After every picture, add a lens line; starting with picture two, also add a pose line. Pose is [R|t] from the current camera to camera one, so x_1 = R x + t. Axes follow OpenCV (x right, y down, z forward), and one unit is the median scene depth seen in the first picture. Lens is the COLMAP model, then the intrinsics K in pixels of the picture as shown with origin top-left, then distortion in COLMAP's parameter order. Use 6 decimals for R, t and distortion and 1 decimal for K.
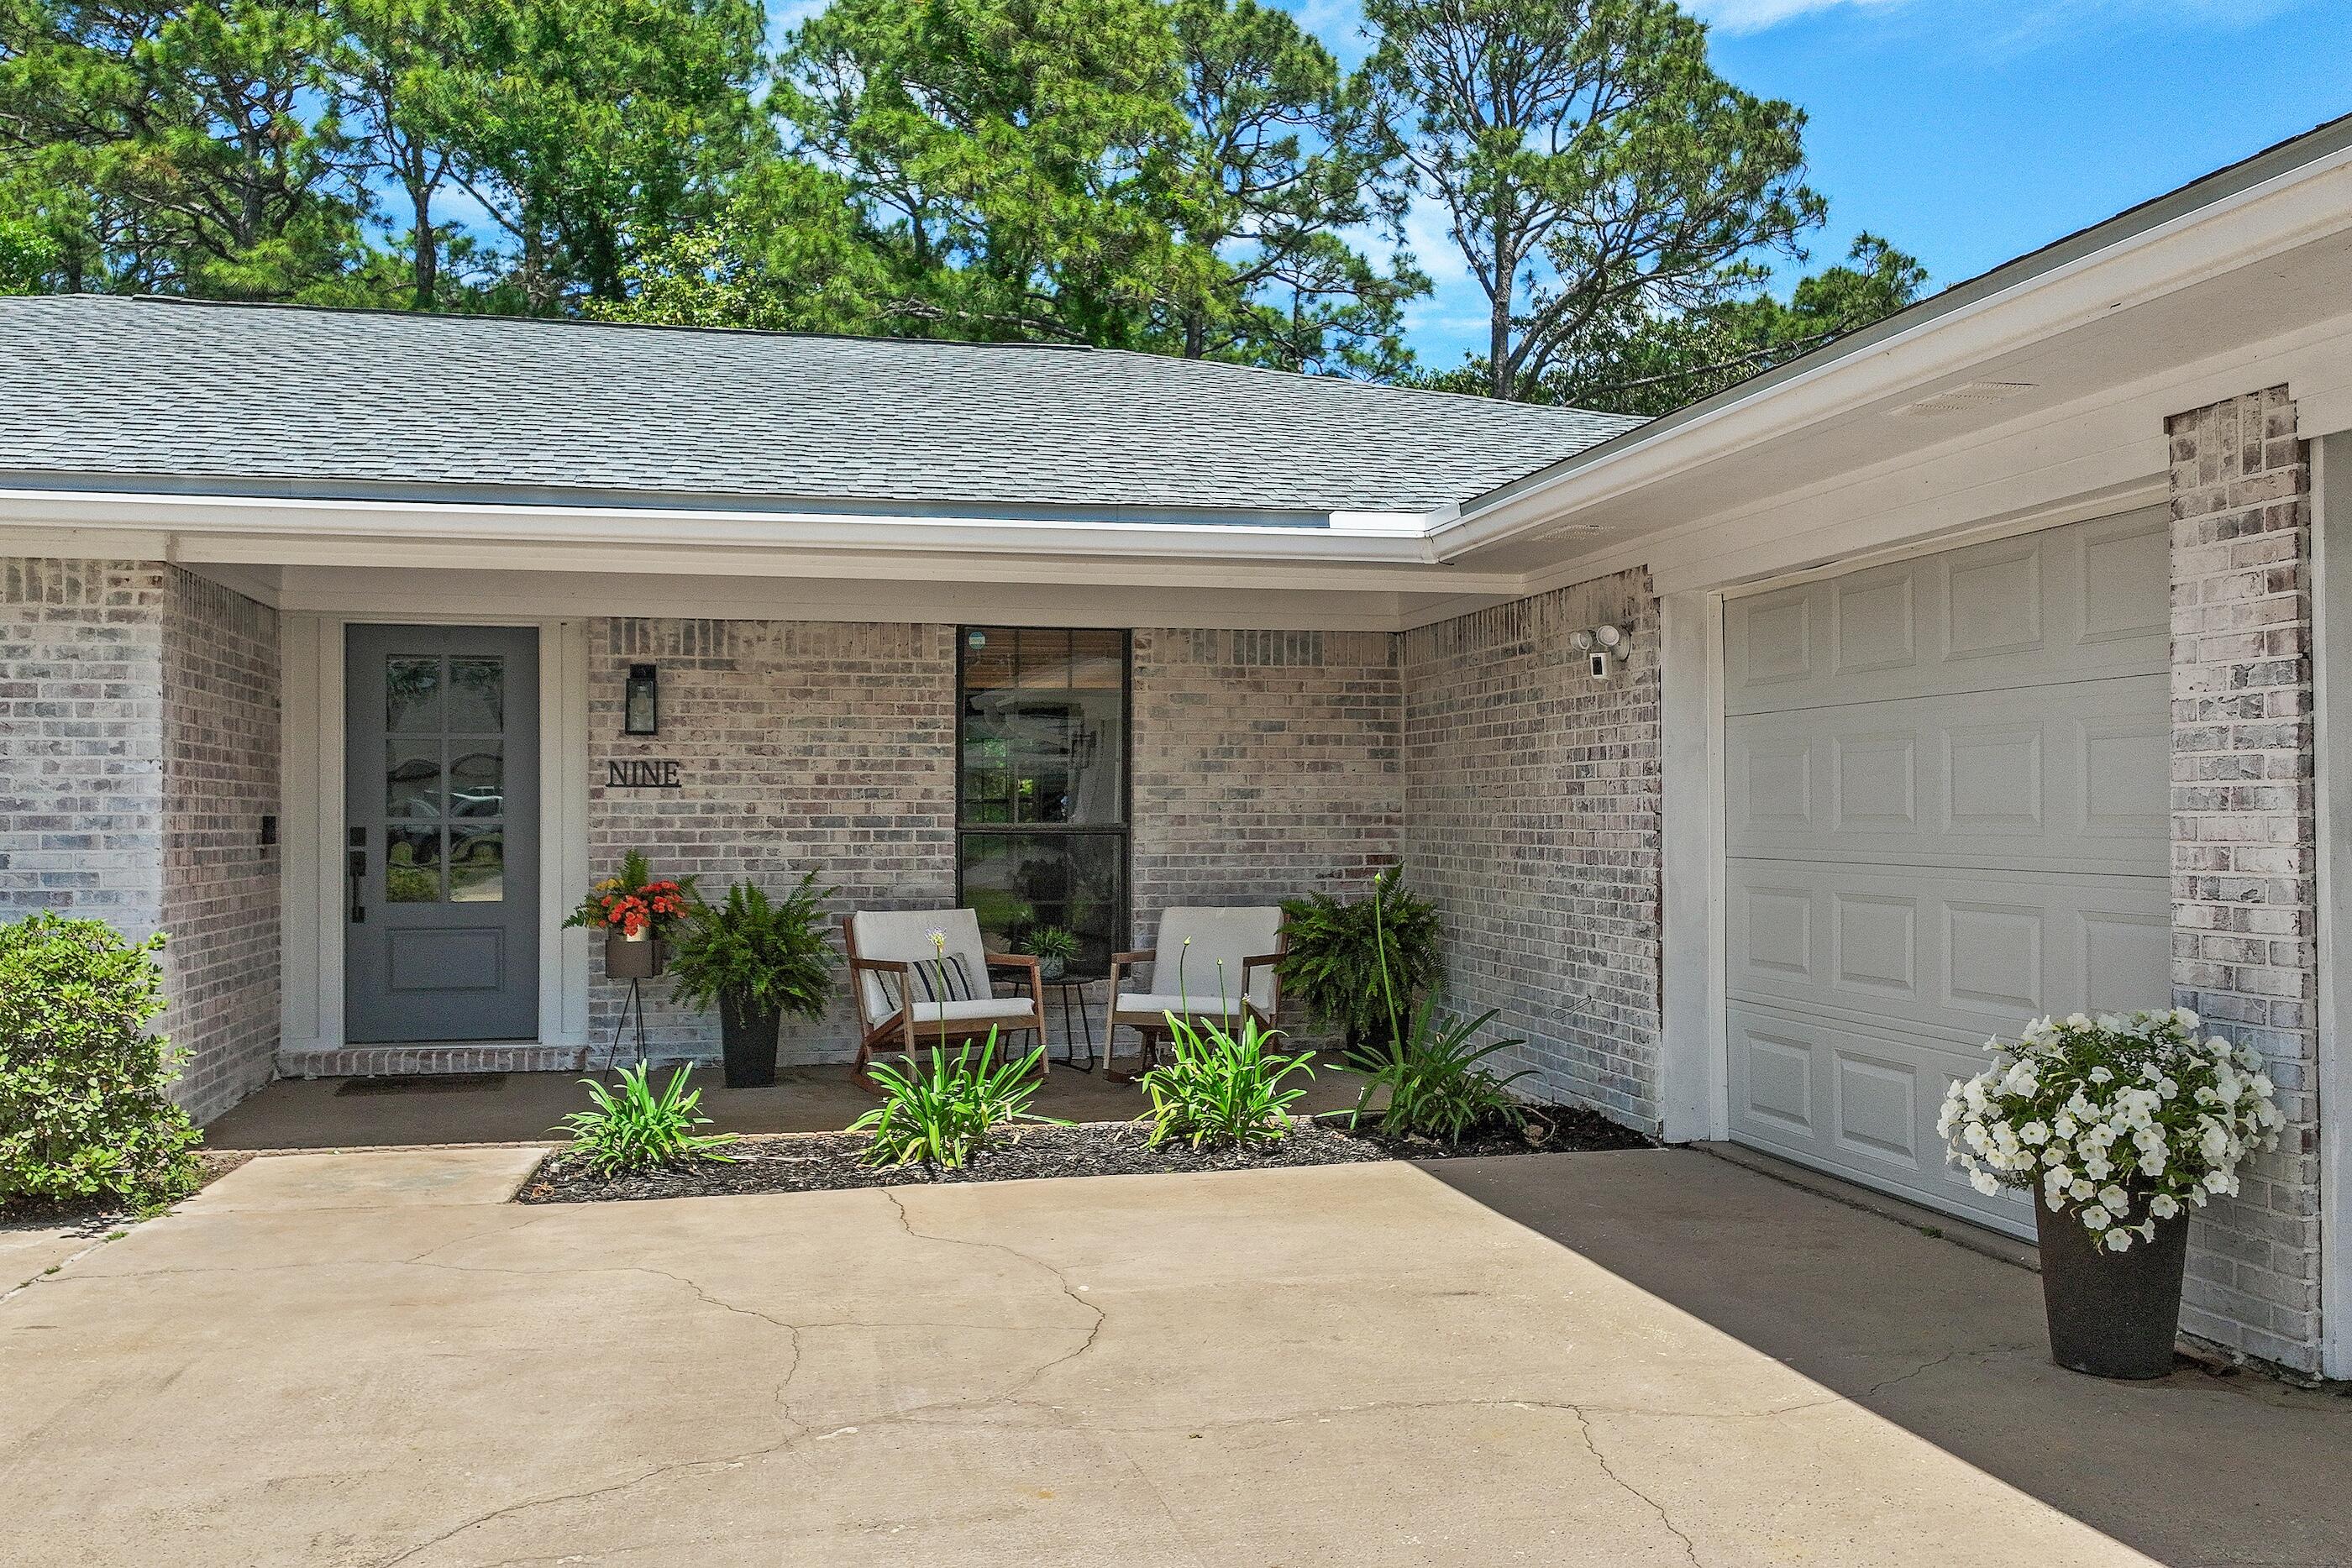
lens RADIAL K [[1727.9, 0, 1207.1], [0, 1727.9, 740.2], [0, 0, 1]] dist [0.008296, -0.004934]
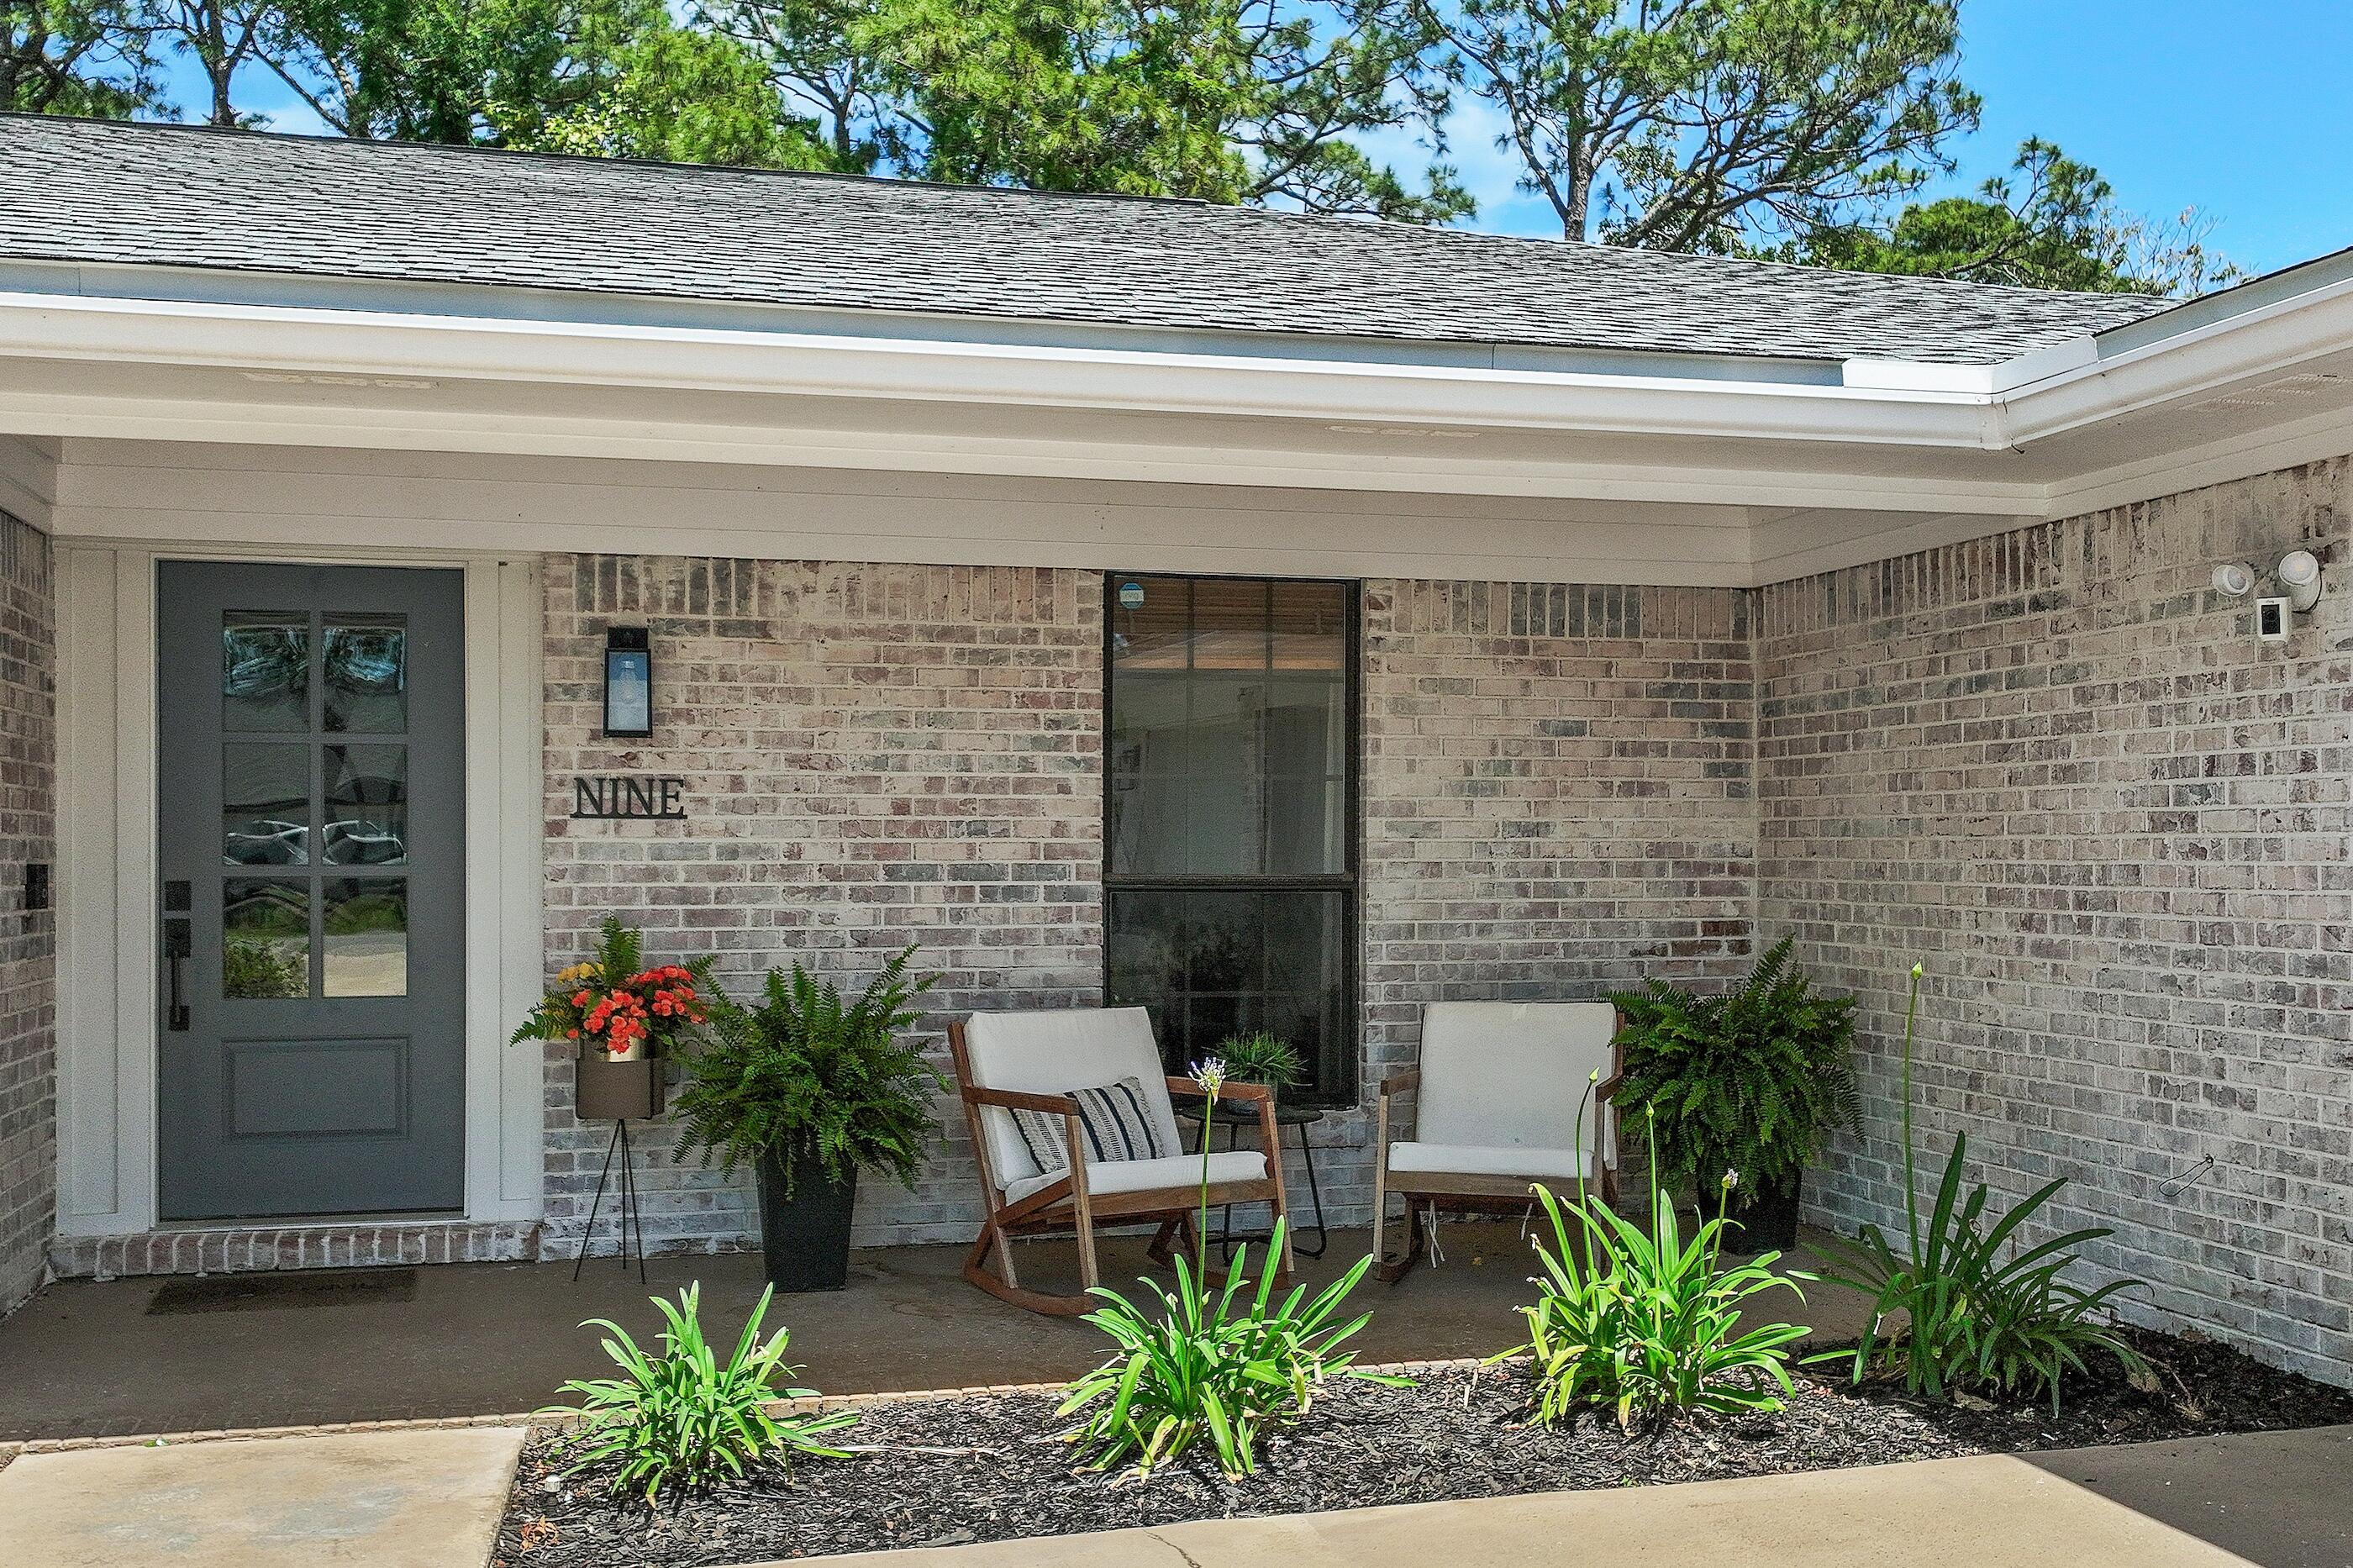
lens RADIAL K [[1966.7, 0, 1176.5], [0, 1966.7, 784.0], [0, 0, 1]] dist [0.004047, -0.002851]
pose [[0.999444, 0.001702, 0.033313, -0.144409], [-0.001987, 0.999962, 0.008504, 0.007612], [-0.033297, -0.008565, 0.999409, 0.258701]]
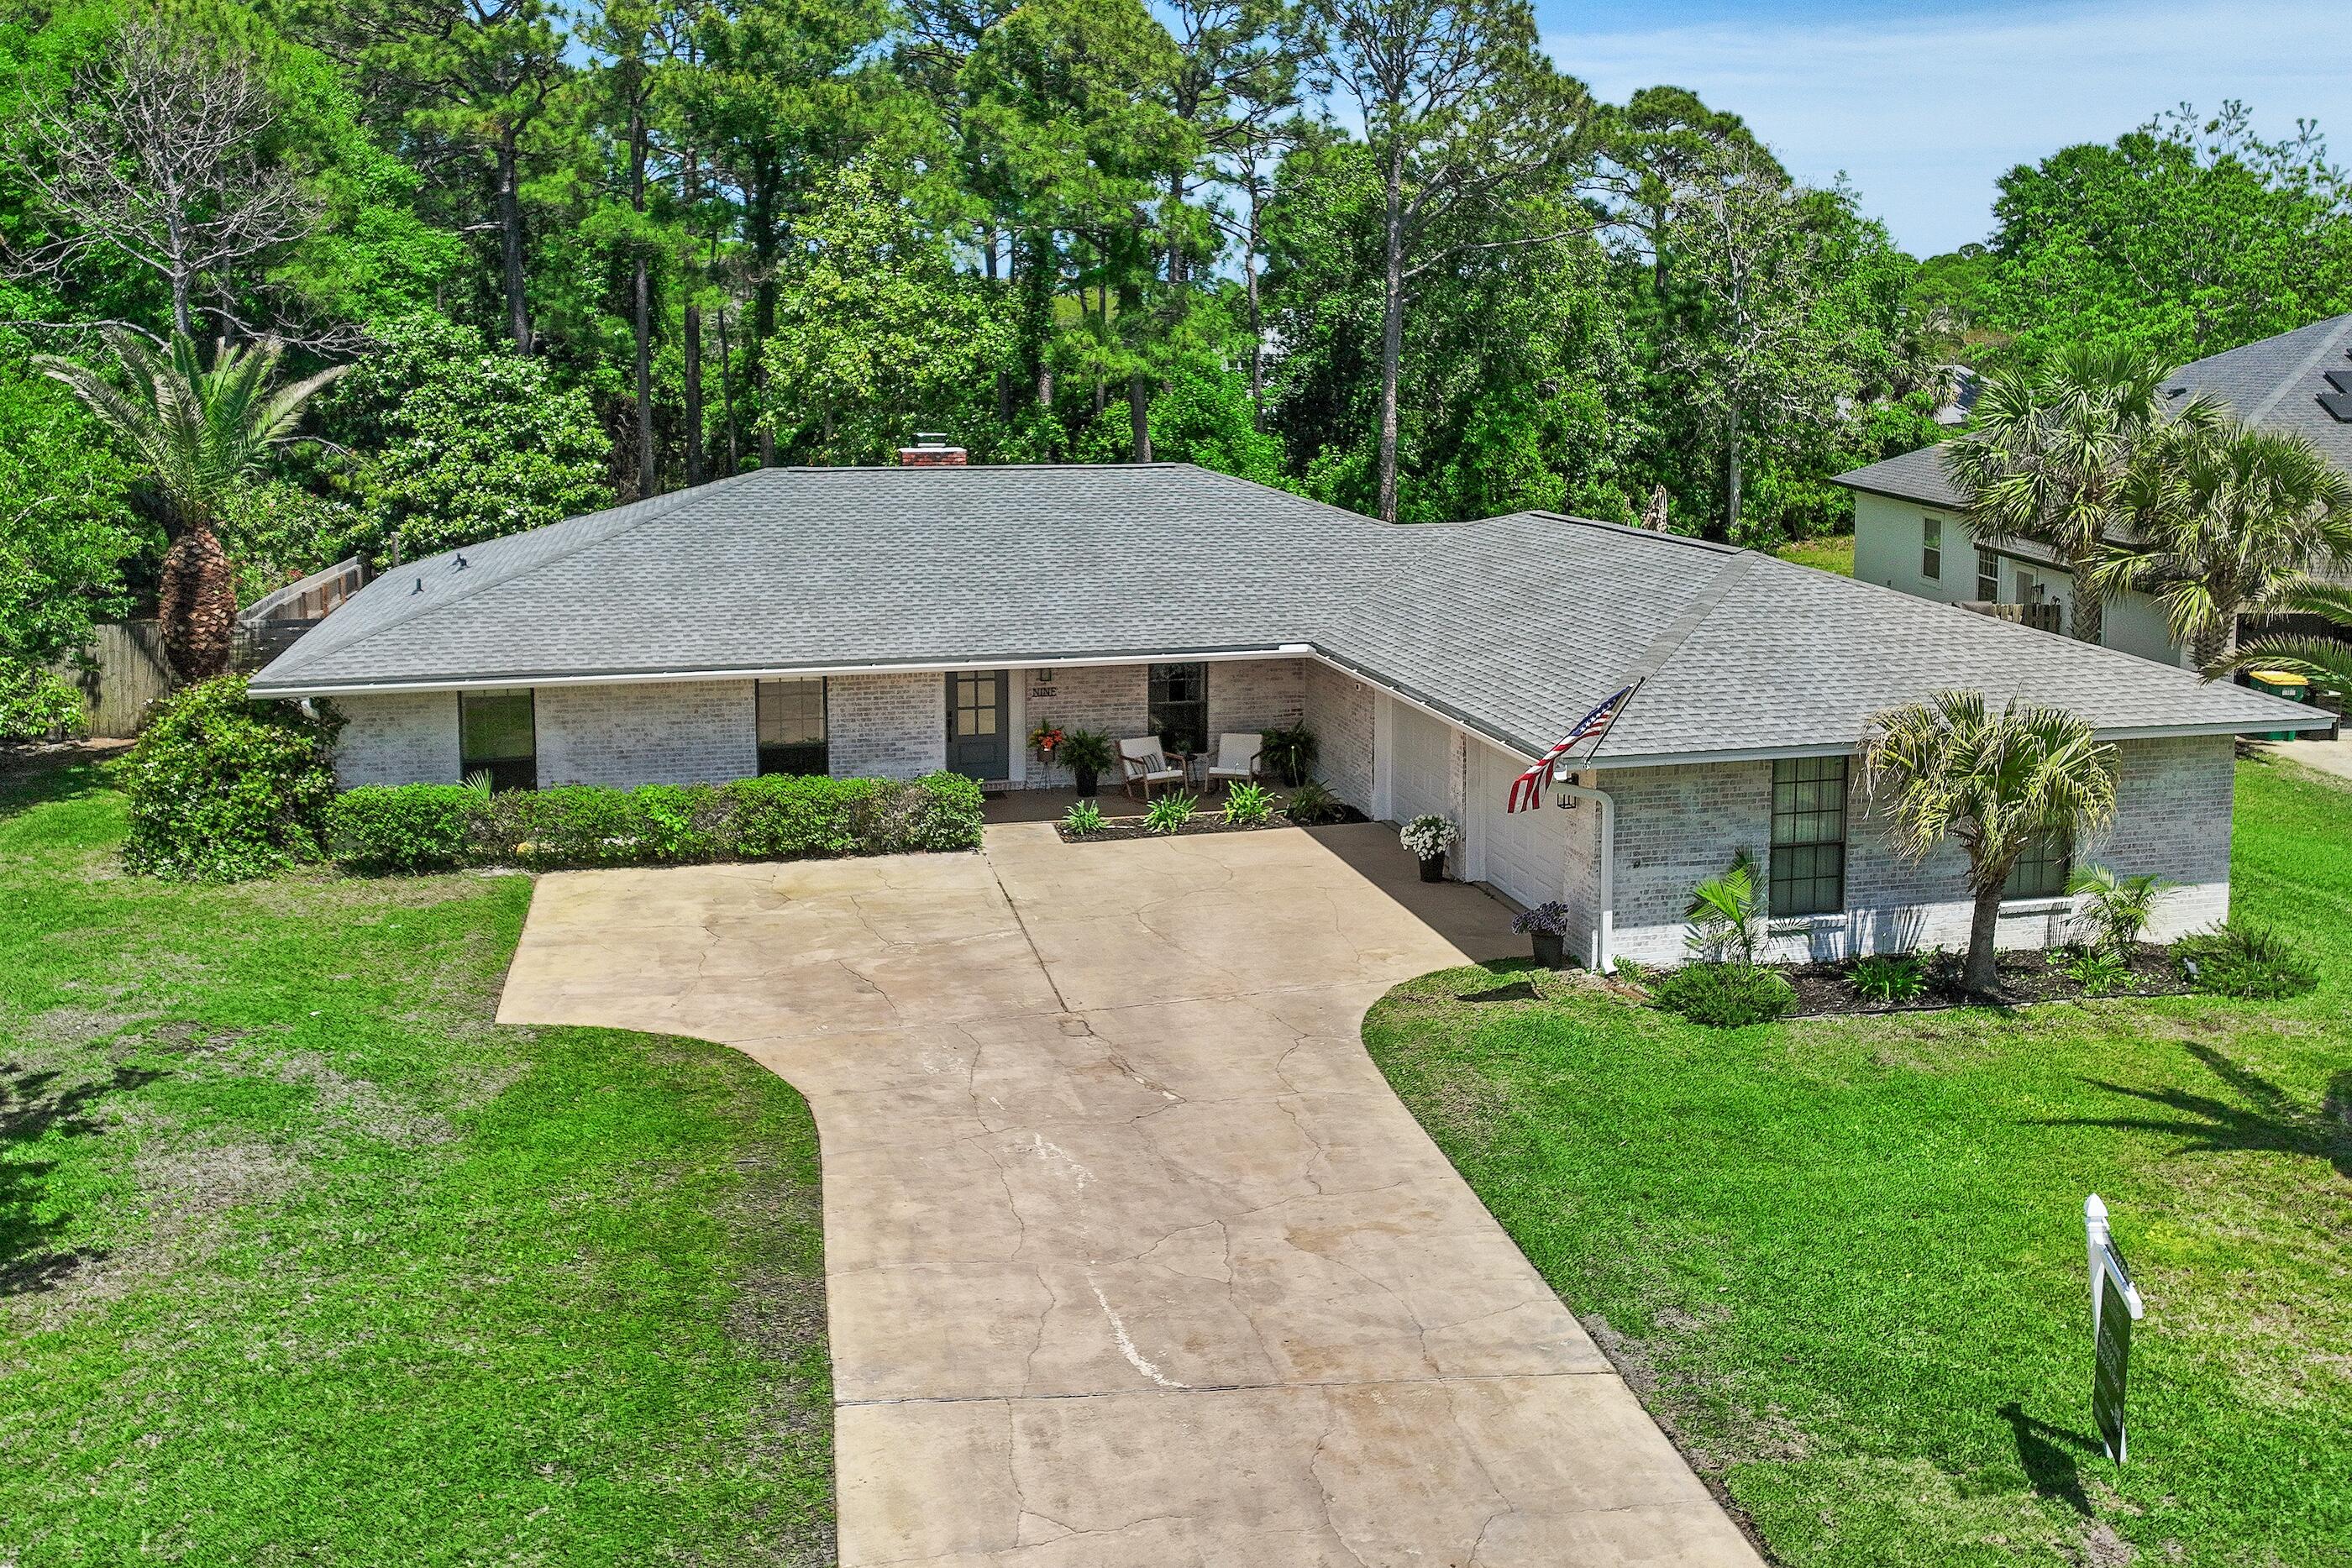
lens RADIAL K [[2030.4, 0, 1198.9], [0, 2030.4, 679.3], [0, 0, 1]] dist [0.002708, 0.003536]
pose [[0.999037, -0.003530, 0.043738, -0.210487], [-0.007131, 0.970450, 0.241198, -0.809254], [-0.043297, -0.241278, 0.969490, -2.270324]]
